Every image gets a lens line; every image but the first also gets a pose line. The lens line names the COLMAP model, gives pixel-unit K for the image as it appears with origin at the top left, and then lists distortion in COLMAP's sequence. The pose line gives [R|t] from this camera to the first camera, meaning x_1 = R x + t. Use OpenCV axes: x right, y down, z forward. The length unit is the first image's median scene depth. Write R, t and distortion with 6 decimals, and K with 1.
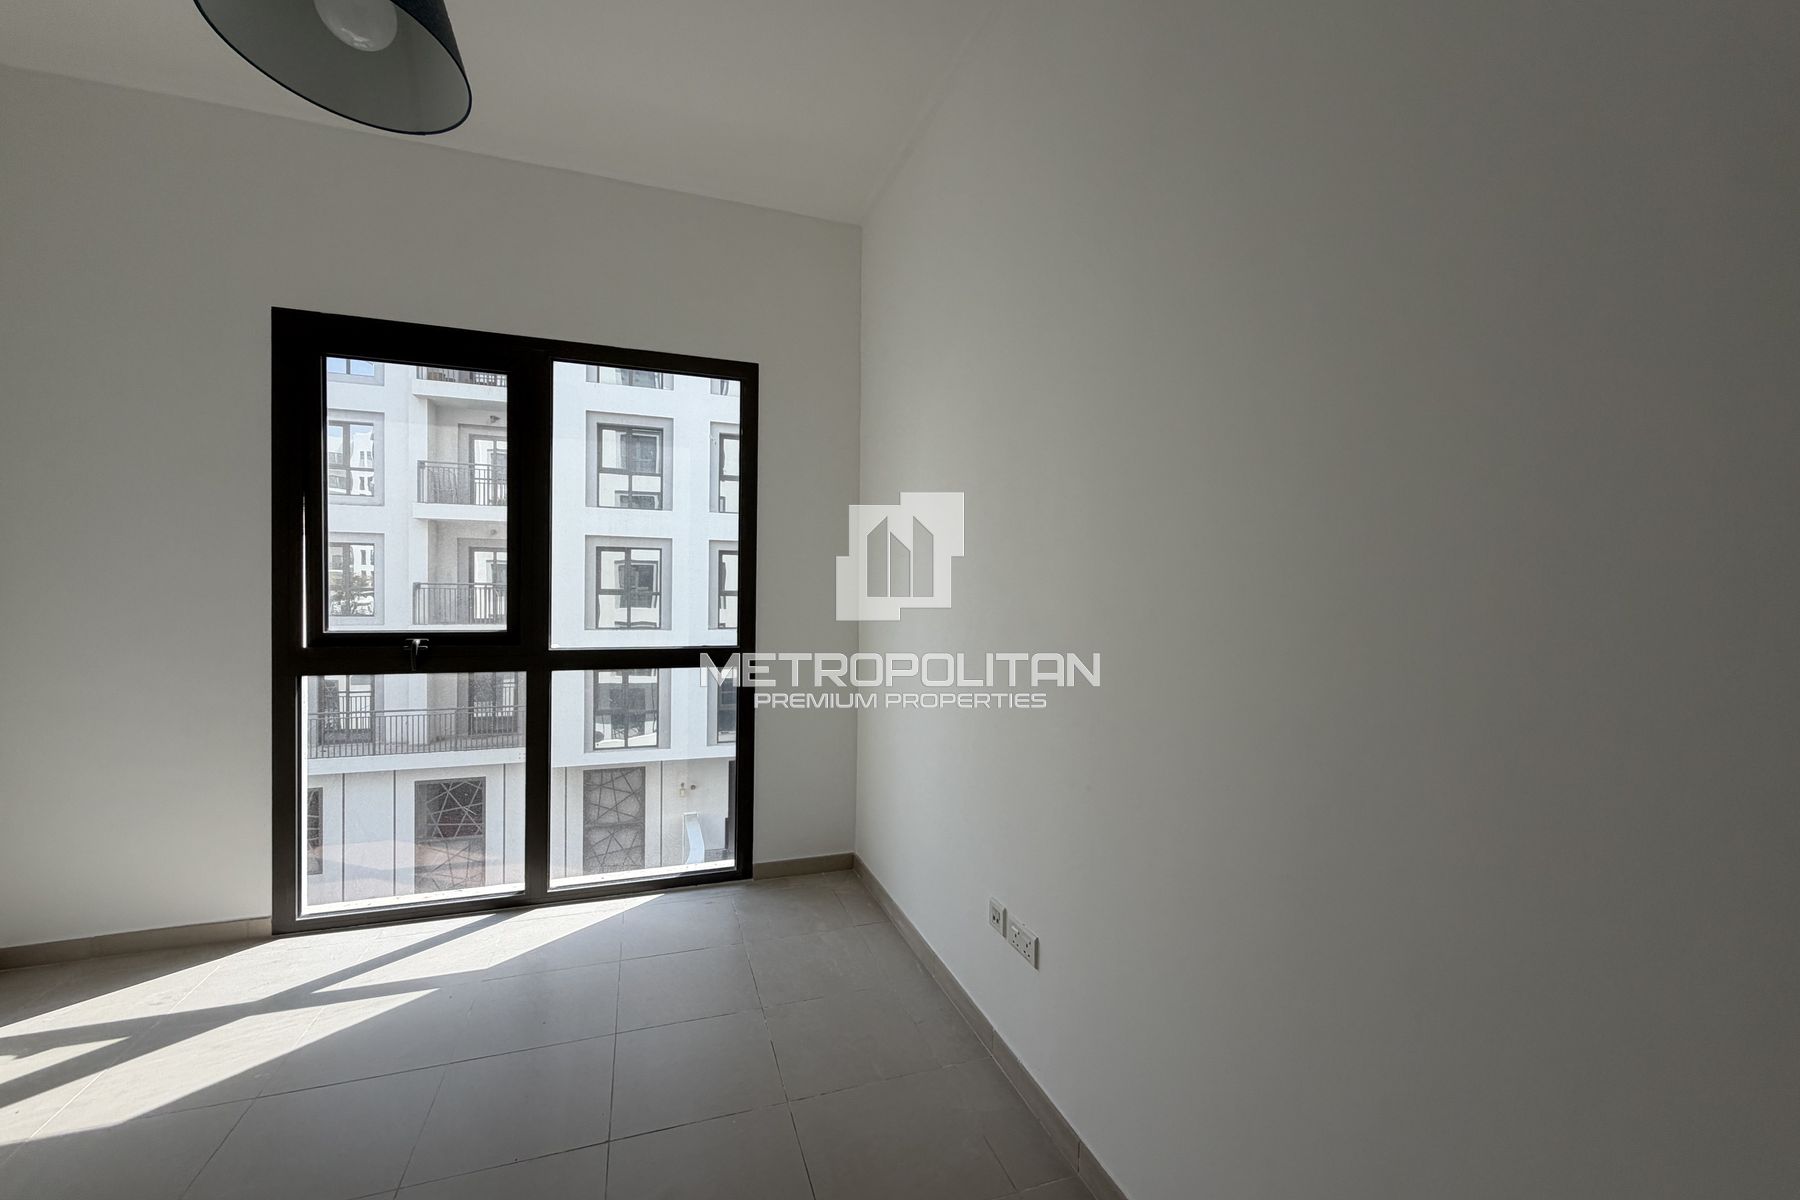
lens RADIAL K [[716.7, 0, 894.9], [0, 716.7, 601.0], [0, 0, 1]] dist [-0.000218, 0.000454]
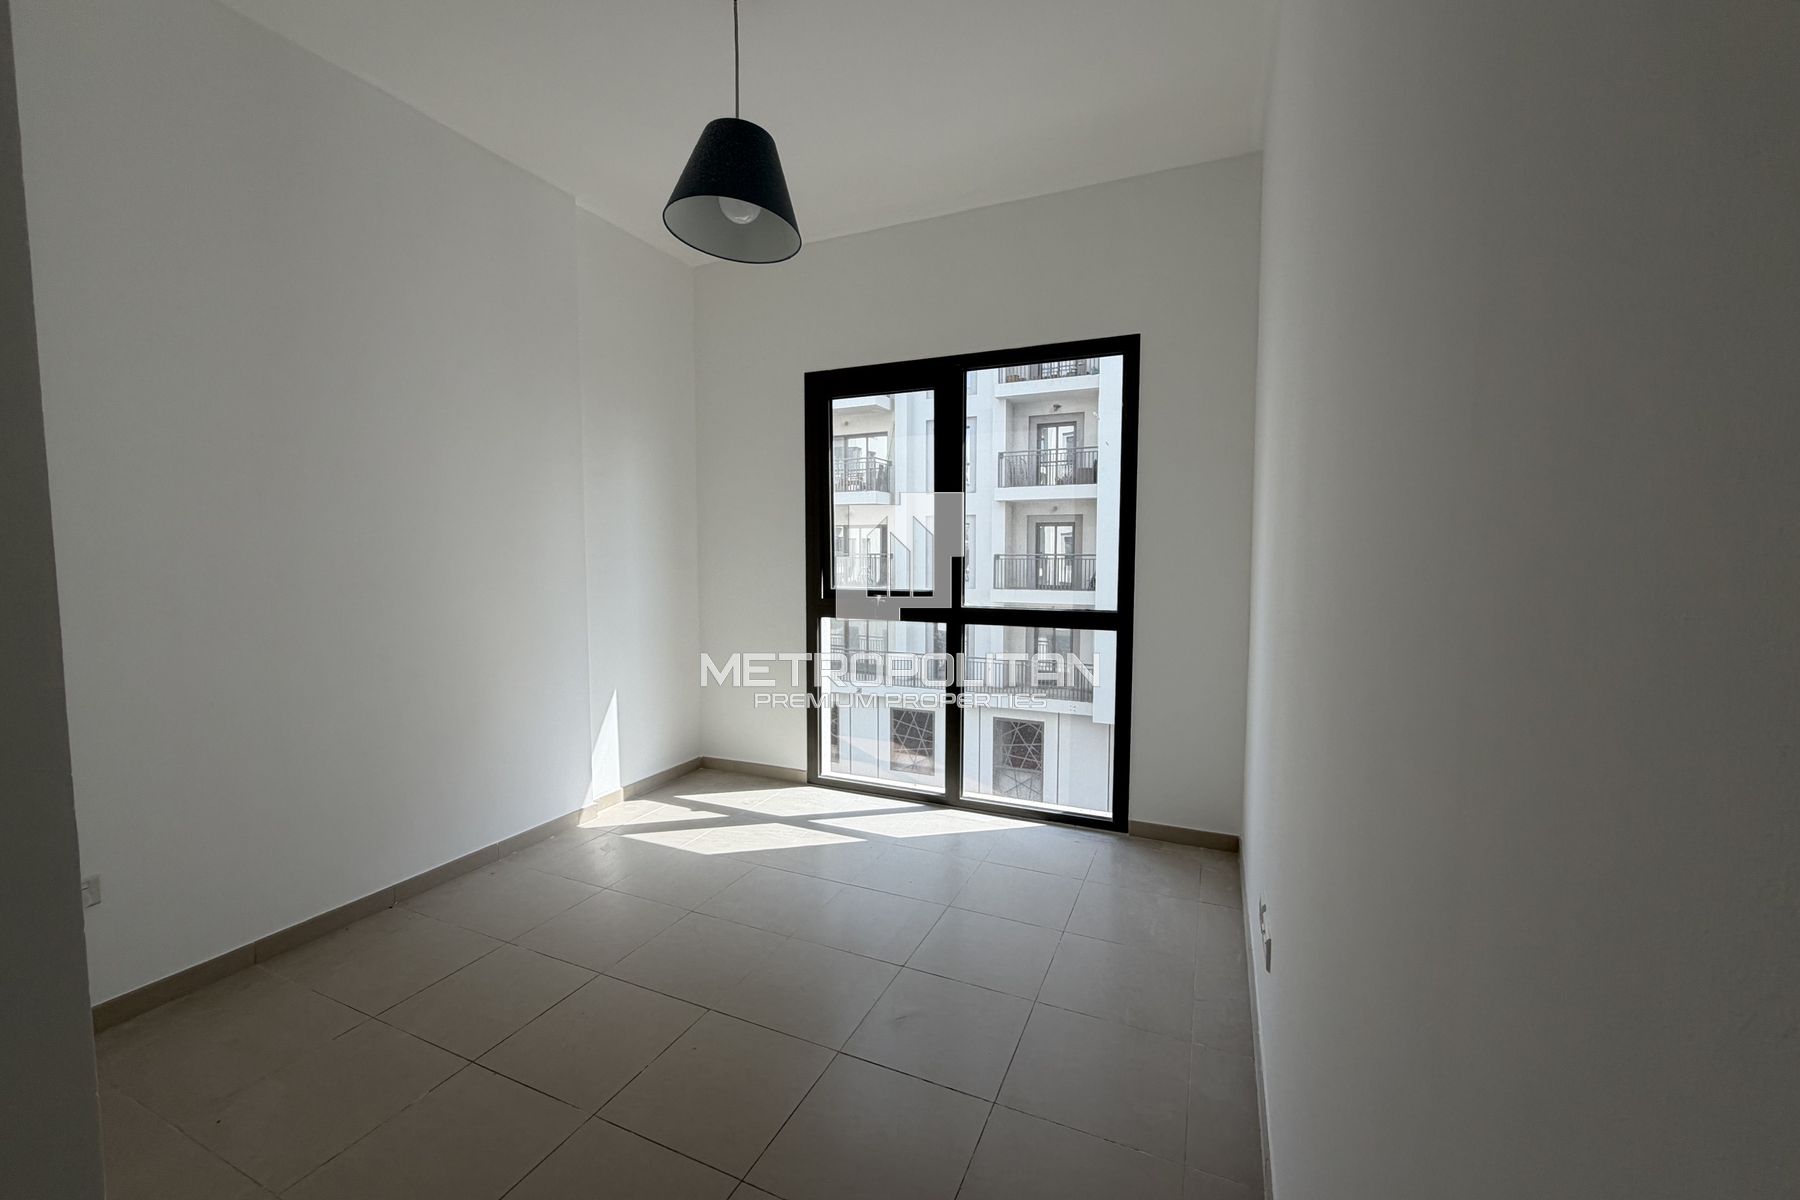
lens RADIAL K [[716.7, 0, 894.9], [0, 716.7, 601.0], [0, 0, 1]] dist [-0.000218, 0.000454]
pose [[0.726590, 0.034081, -0.686226, 0.264488], [-0.004818, 0.998997, 0.044513, 0.002827], [0.687055, -0.029036, 0.726025, 0.015346]]
